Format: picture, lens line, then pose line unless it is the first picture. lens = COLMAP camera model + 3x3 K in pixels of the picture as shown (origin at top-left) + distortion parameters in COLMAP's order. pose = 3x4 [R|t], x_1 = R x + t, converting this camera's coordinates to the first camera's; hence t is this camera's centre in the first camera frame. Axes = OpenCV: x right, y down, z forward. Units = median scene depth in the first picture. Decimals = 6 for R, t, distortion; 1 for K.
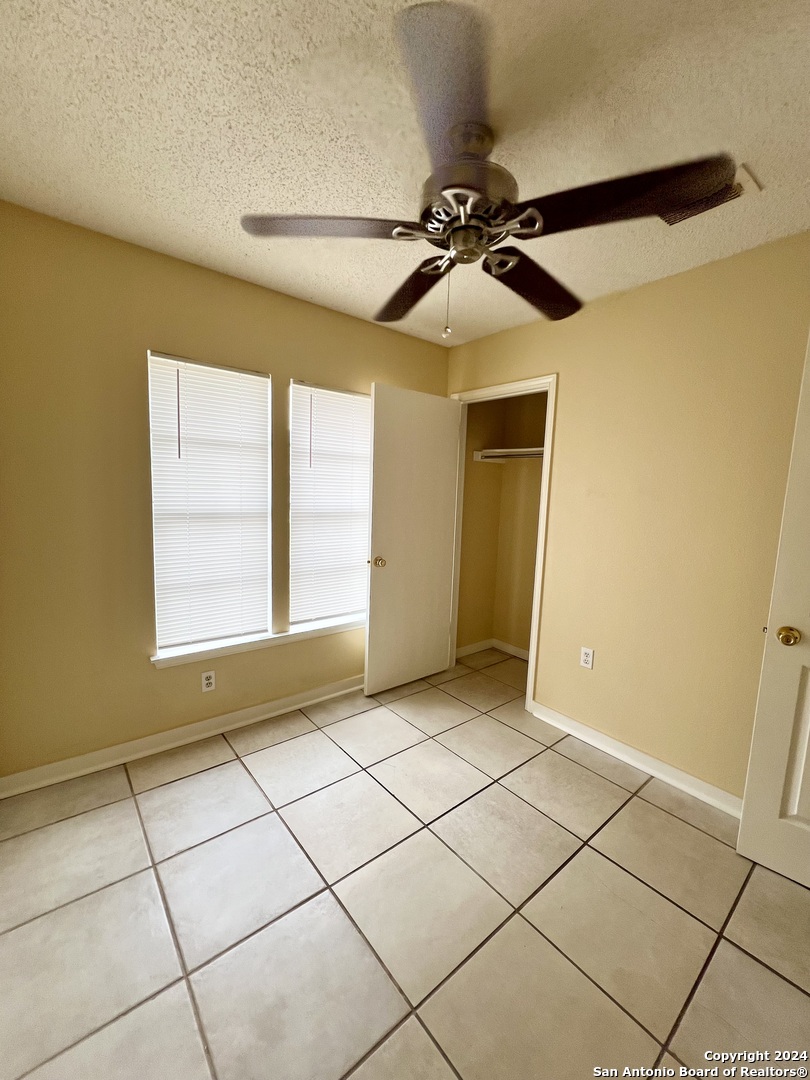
lens RADIAL K [[434.9, 0, 396.5], [0, 434.9, 539.8], [0, 0, 1]] dist [0.000597, 0.000611]
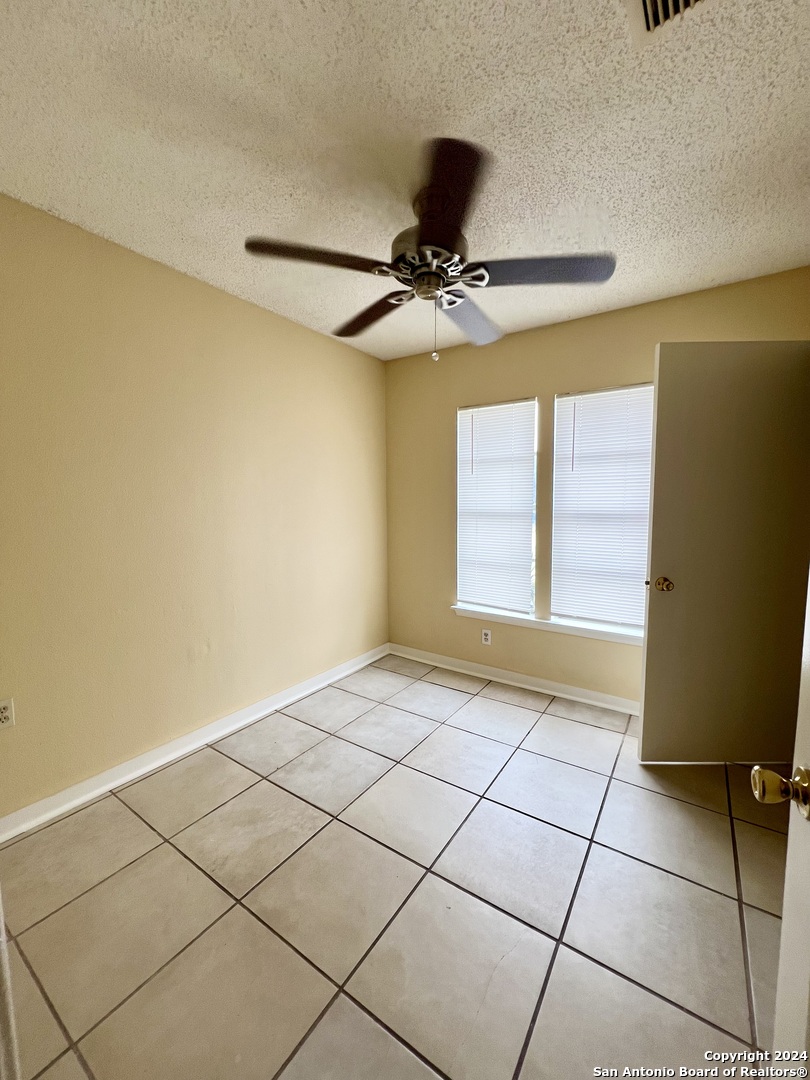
lens RADIAL K [[434.9, 0, 402.9], [0, 434.9, 532.7], [0, 0, 1]] dist [0.000597, 0.000611]
pose [[0.282988, 0.049951, -0.957822, 0.760333], [-0.091249, 0.995515, 0.024957, -0.005727], [0.954773, 0.080338, 0.286277, 0.338529]]
